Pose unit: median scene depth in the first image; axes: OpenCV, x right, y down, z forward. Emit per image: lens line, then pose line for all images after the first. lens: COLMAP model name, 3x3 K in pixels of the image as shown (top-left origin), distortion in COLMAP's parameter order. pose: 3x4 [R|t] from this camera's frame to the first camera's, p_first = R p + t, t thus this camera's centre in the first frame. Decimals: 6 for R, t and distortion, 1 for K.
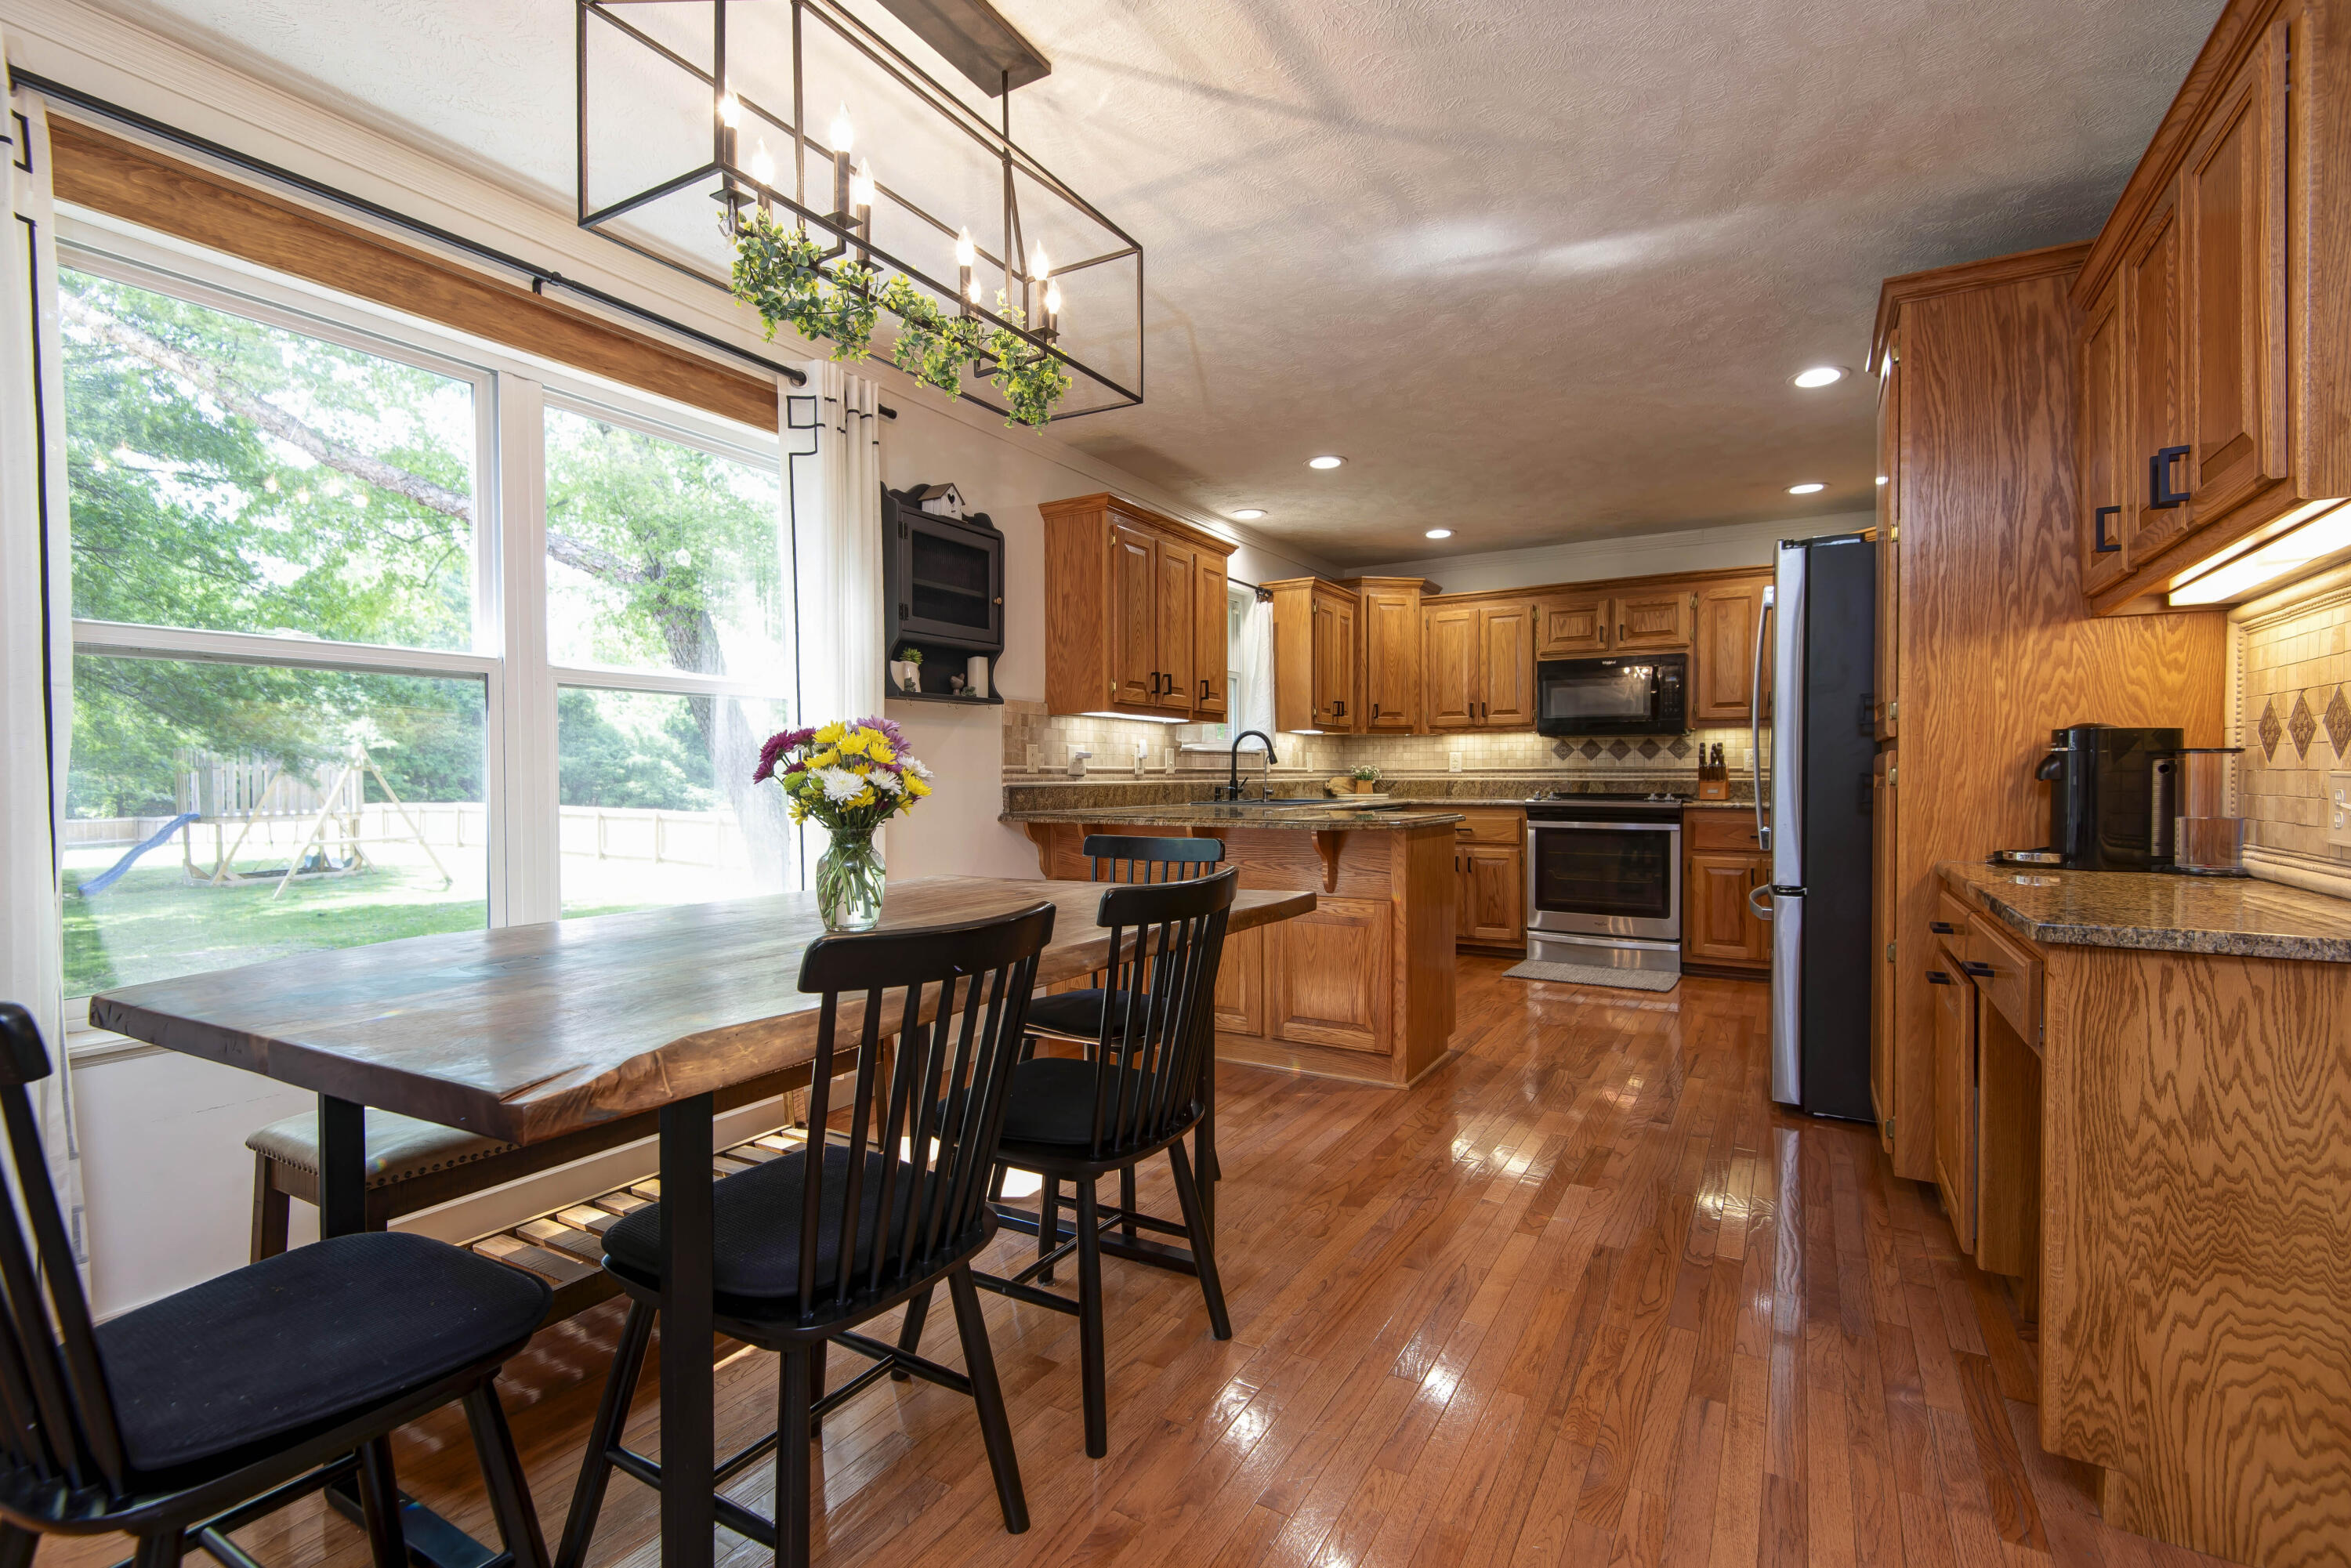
lens RADIAL K [[1101.7, 0, 1184.6], [0, 1101.7, 765.3], [0, 0, 1]] dist [-0.004563, -0.000980]
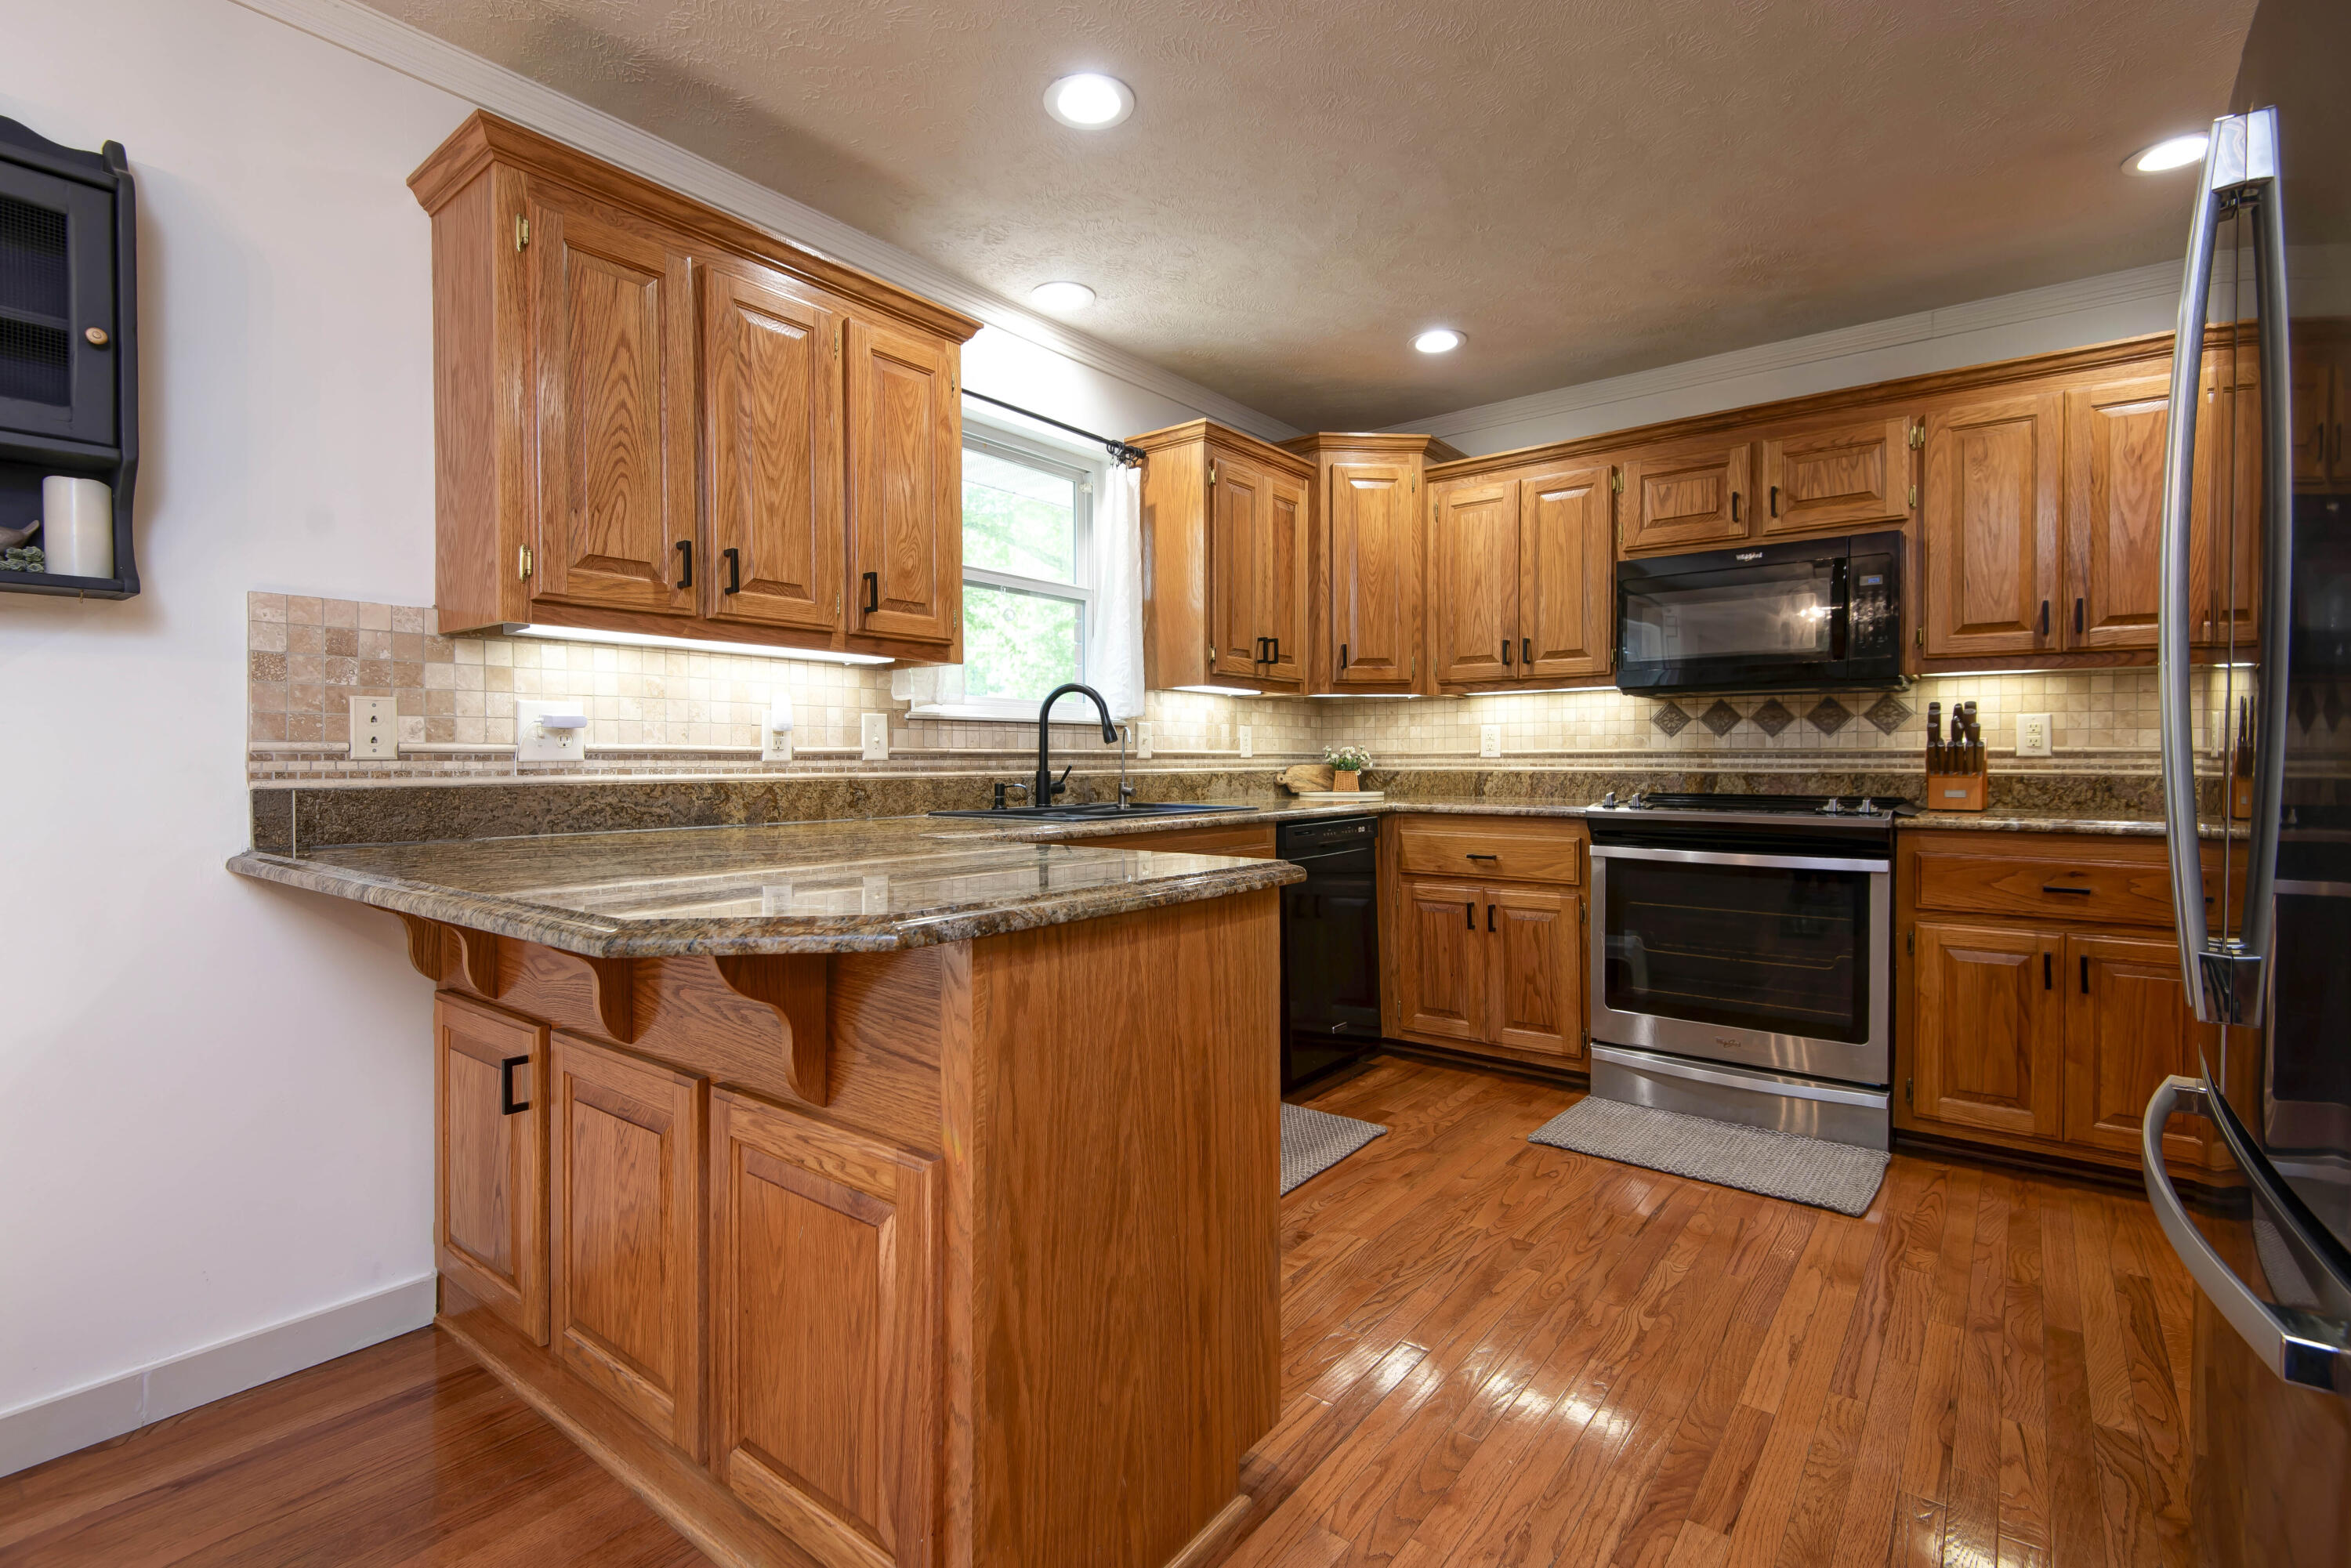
lens RADIAL K [[1101.7, 0, 1184.6], [0, 1101.7, 765.3], [0, 0, 1]] dist [-0.004563, -0.000980]
pose [[0.990647, 0.000918, -0.136450, 0.181976], [0.000793, 0.999922, 0.012485, 0.003045], [0.136450, -0.012477, 0.990568, 0.419179]]
